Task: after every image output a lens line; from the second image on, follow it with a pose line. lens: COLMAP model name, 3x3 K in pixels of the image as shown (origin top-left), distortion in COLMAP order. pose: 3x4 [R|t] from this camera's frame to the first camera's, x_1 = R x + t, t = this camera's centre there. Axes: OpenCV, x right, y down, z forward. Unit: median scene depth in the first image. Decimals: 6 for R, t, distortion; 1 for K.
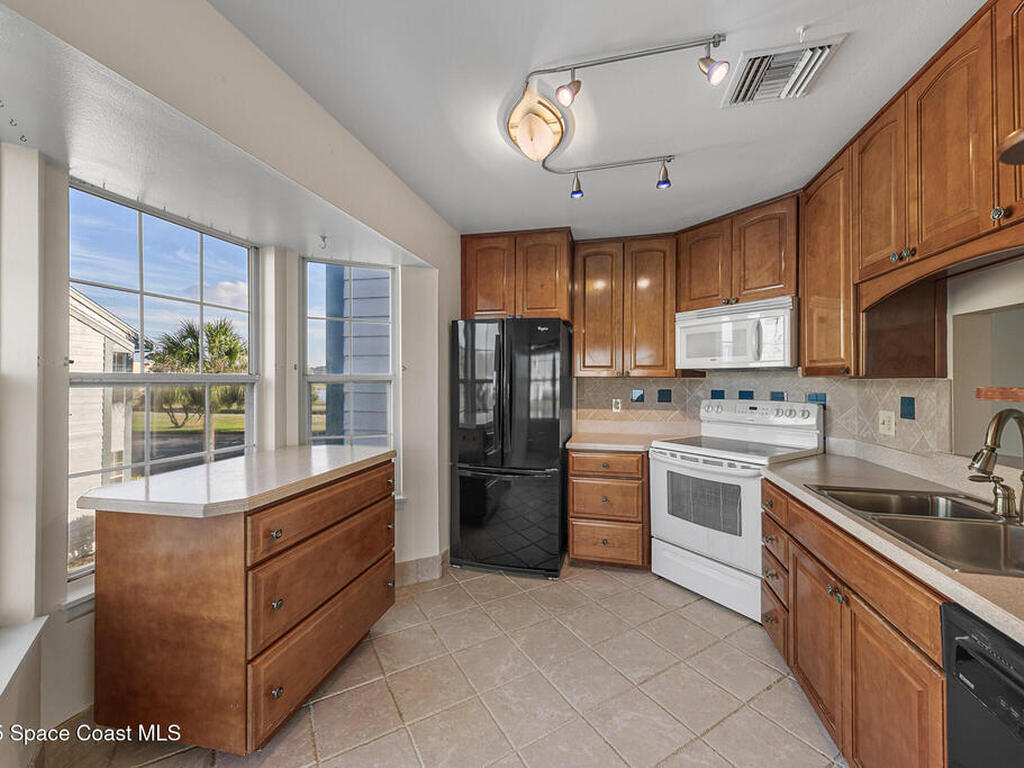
lens RADIAL K [[399.0, 0, 504.2], [0, 399.0, 373.1], [0, 0, 1]] dist [-0.000118, -0.000263]
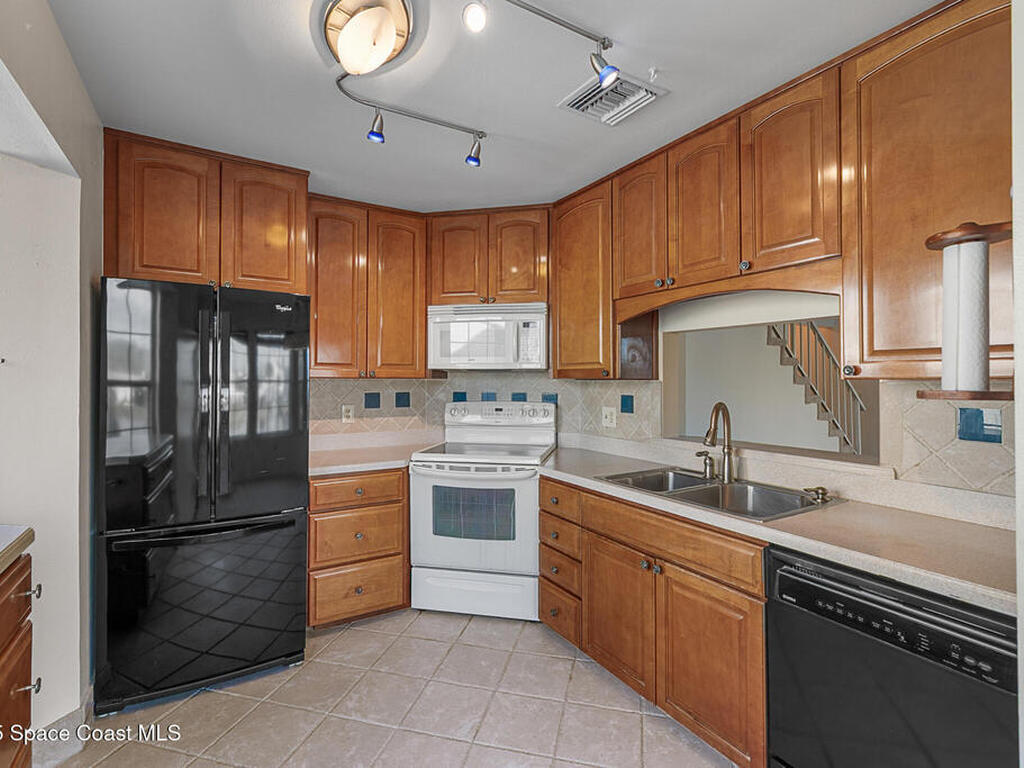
lens RADIAL K [[481.5, 0, 496.7], [0, 481.5, 371.7], [0, 0, 1]] dist [0.002256, 0.000102]
pose [[0.718146, 0.009779, 0.695824, -0.223640], [-0.010381, 0.999941, -0.003338, -0.002633], [-0.695815, -0.004826, 0.718205, 0.144580]]
